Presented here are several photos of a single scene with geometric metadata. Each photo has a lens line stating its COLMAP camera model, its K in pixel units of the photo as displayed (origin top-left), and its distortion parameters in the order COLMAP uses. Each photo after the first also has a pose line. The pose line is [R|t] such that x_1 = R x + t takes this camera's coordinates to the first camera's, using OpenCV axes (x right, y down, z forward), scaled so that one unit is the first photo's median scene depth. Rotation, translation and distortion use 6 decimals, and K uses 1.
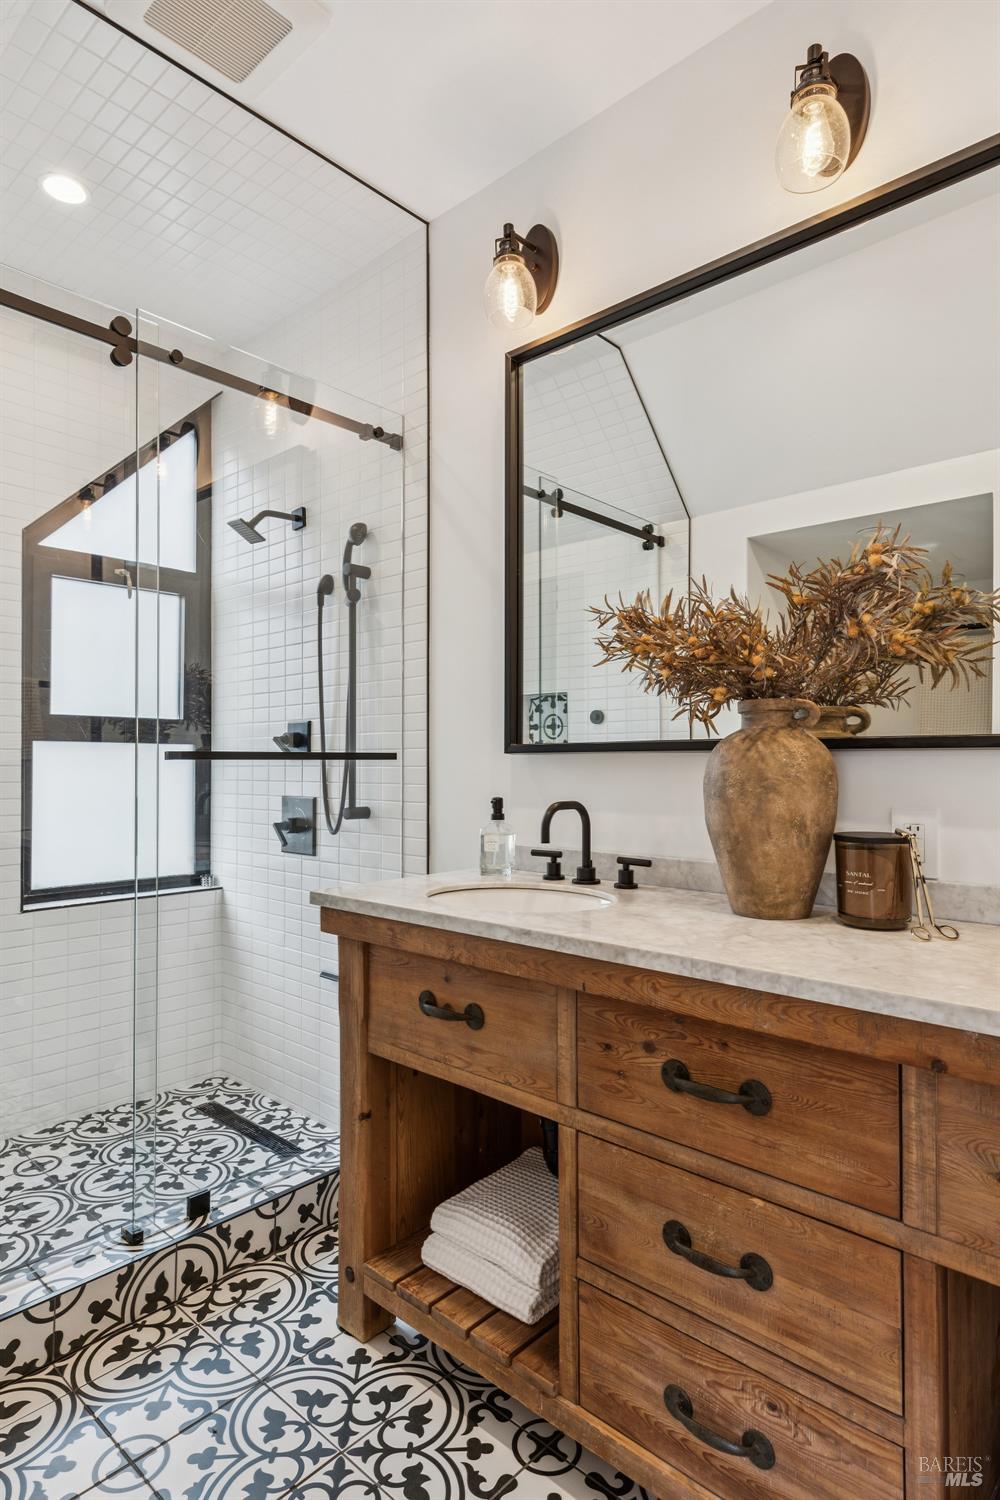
lens RADIAL K [[849.0, 0, 496.5], [0, 849.0, 756.6], [0, 0, 1]] dist [0.012528, 0.000495]
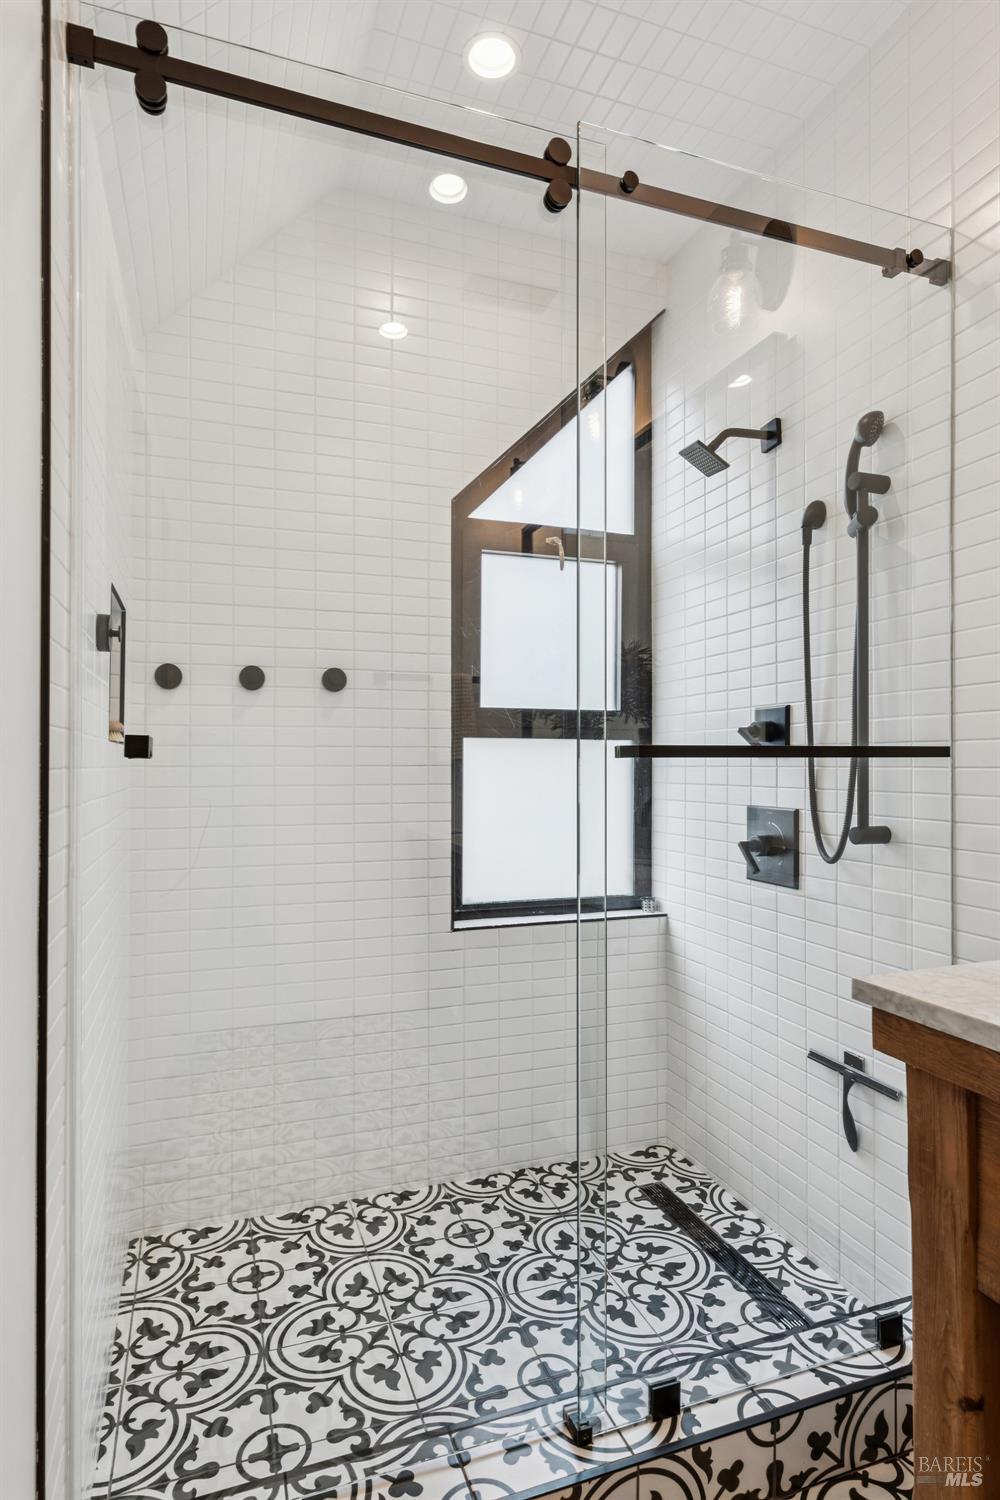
lens RADIAL K [[849.0, 0, 500.7], [0, 849.0, 751.8], [0, 0, 1]] dist [0.012528, 0.000495]
pose [[0.891332, -0.005501, -0.453317, -0.112025], [0.003637, 0.999981, -0.004985, 0.001267], [0.453336, 0.002795, 0.891335, 0.238039]]
